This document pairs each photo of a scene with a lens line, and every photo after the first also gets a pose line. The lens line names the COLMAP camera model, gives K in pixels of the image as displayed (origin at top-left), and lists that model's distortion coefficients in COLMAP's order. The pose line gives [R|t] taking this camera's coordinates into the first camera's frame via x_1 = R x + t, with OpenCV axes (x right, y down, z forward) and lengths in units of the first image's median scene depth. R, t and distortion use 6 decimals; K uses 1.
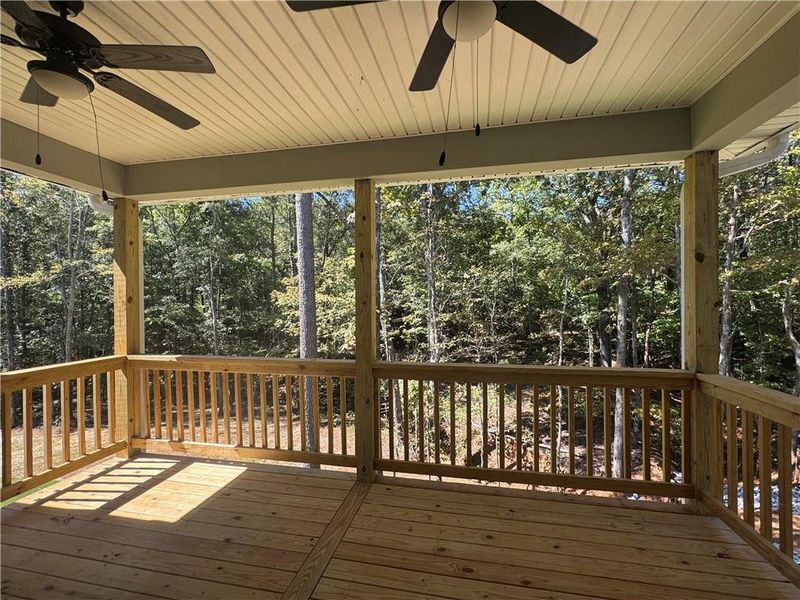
lens RADIAL K [[354.9, 0, 402.4], [0, 354.9, 302.3], [0, 0, 1]] dist [-0.000757, -0.000589]
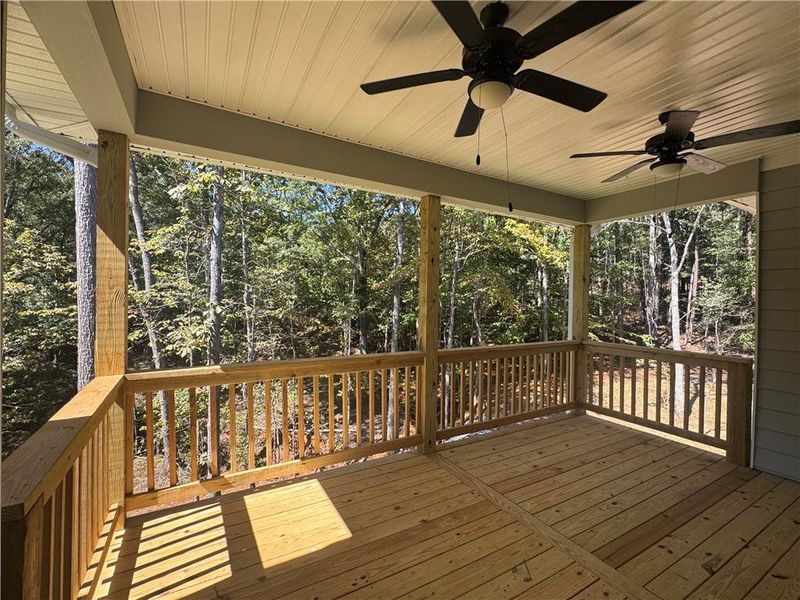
lens RADIAL K [[354.9, 0, 397.6], [0, 354.9, 303.2], [0, 0, 1]] dist [-0.000757, -0.000589]
pose [[0.748097, 0.010281, 0.663510, -0.220263], [-0.017706, 0.999833, 0.004471, 0.001204], [-0.663353, -0.015093, 0.748154, 0.044766]]
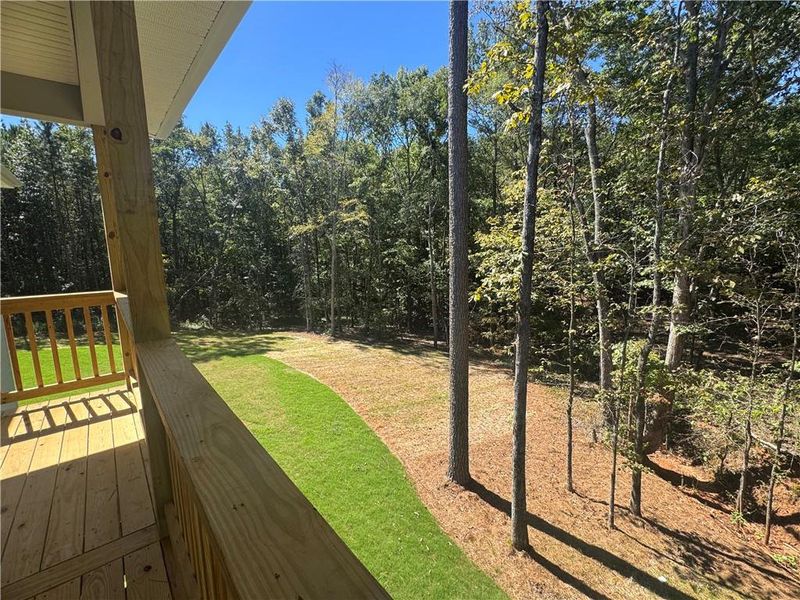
lens RADIAL K [[354.9, 0, 396.7], [0, 354.9, 302.3], [0, 0, 1]] dist [-0.000757, -0.000589]
pose [[0.783880, 0.098968, -0.612974, 0.126313], [-0.000582, 0.987332, 0.158665, 0.004327], [0.620912, -0.124017, 0.774008, 0.188282]]
